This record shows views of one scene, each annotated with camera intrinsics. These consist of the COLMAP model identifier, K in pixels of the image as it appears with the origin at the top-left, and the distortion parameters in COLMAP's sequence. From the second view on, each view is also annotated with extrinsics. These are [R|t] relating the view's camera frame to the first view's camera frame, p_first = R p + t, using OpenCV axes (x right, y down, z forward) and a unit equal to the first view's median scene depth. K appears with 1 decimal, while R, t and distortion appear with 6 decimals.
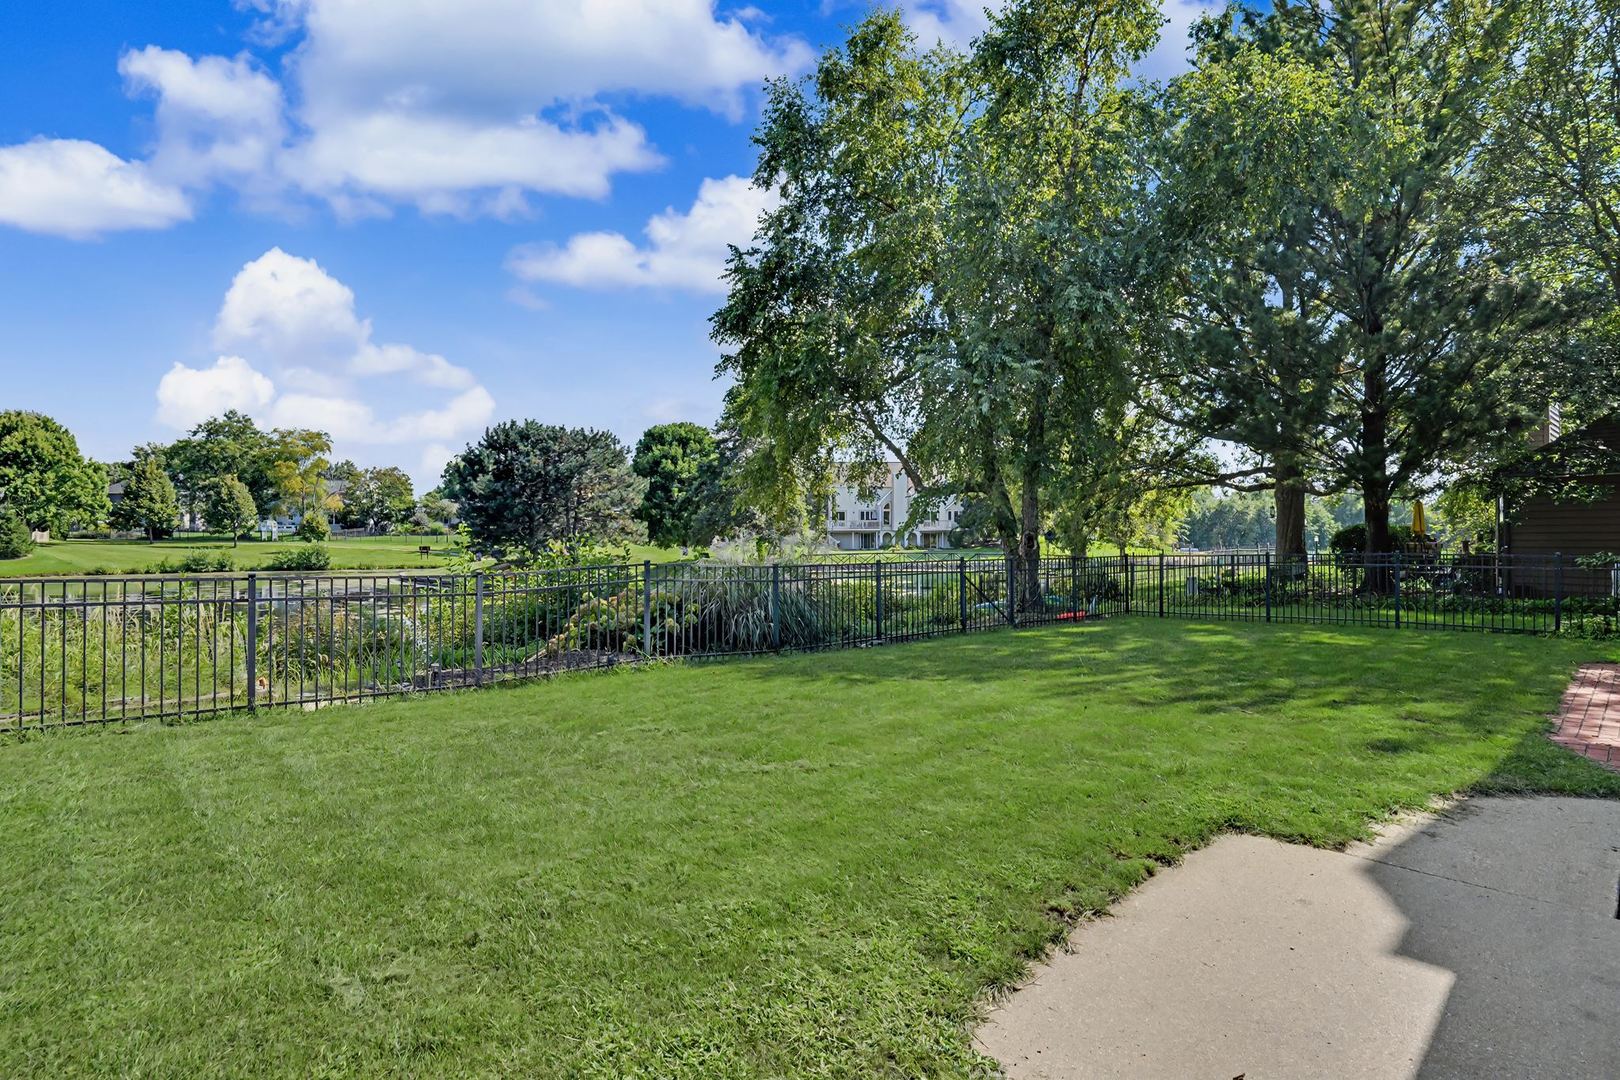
lens RADIAL K [[828.3, 0, 807.9], [0, 828.3, 541.7], [0, 0, 1]] dist [0.020316, -0.000574]
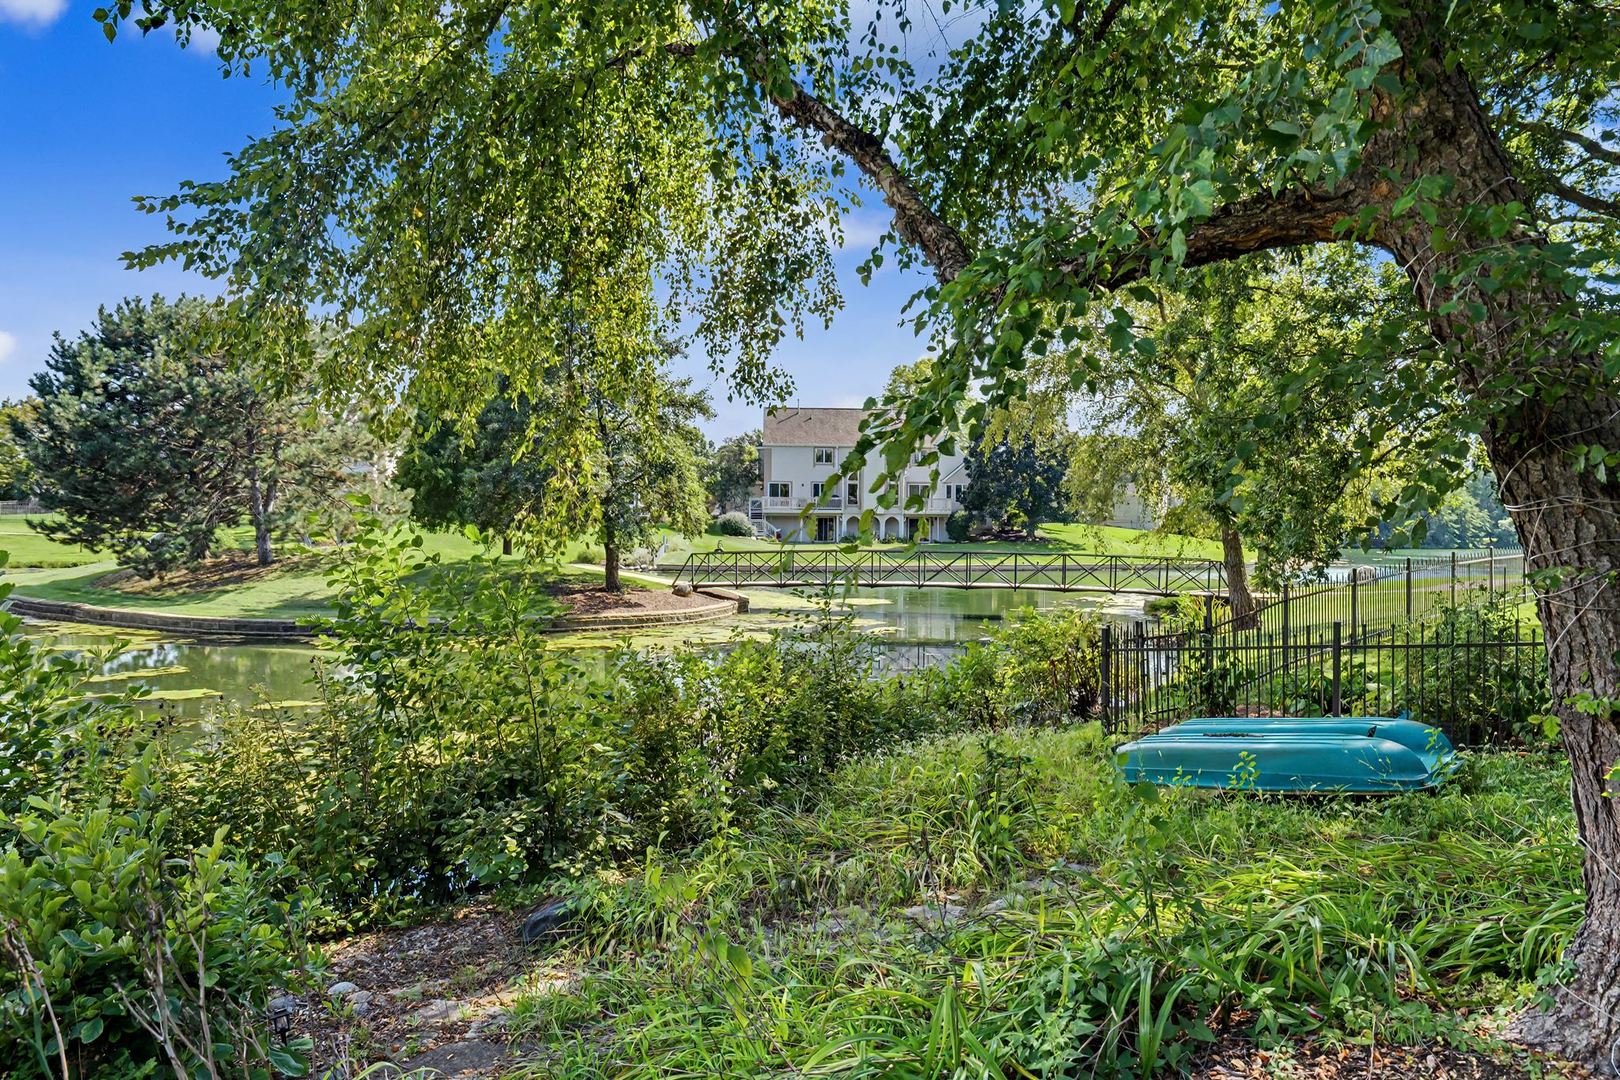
lens RADIAL K [[1076.9, 0, 814.0], [0, 1076.9, 538.6], [0, 0, 1]] dist [0.001320, 0.000140]
pose [[0.998331, 0.010093, 0.056863, 0.020493], [-0.010511, 0.999920, 0.007053, 0.000934], [-0.056788, -0.007638, 0.998357, 0.187823]]
